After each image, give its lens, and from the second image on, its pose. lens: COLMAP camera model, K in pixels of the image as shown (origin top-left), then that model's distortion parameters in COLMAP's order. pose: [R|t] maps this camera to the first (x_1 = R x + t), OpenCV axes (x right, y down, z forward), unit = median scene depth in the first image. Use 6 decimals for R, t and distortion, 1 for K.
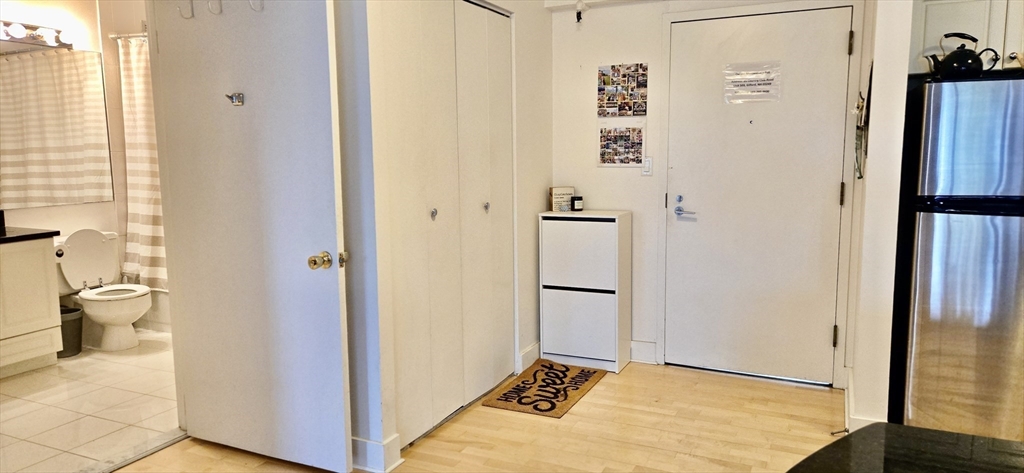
lens RADIAL K [[686.3, 0, 512.0], [0, 686.3, 236.5], [0, 0, 1]] dist [0.128936, -0.126174]
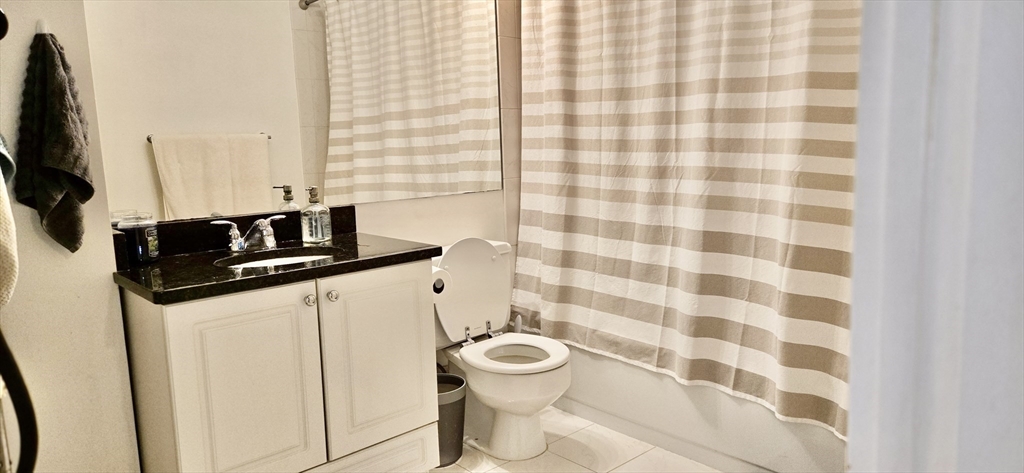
lens RADIAL K [[686.3, 0, 512.0], [0, 686.3, 236.5], [0, 0, 1]] dist [0.128936, -0.126174]
pose [[0.920647, 0.032652, -0.389029, -0.317138], [-0.025052, 0.999384, 0.024594, -0.024231], [0.389592, -0.012896, 0.920897, 0.443673]]
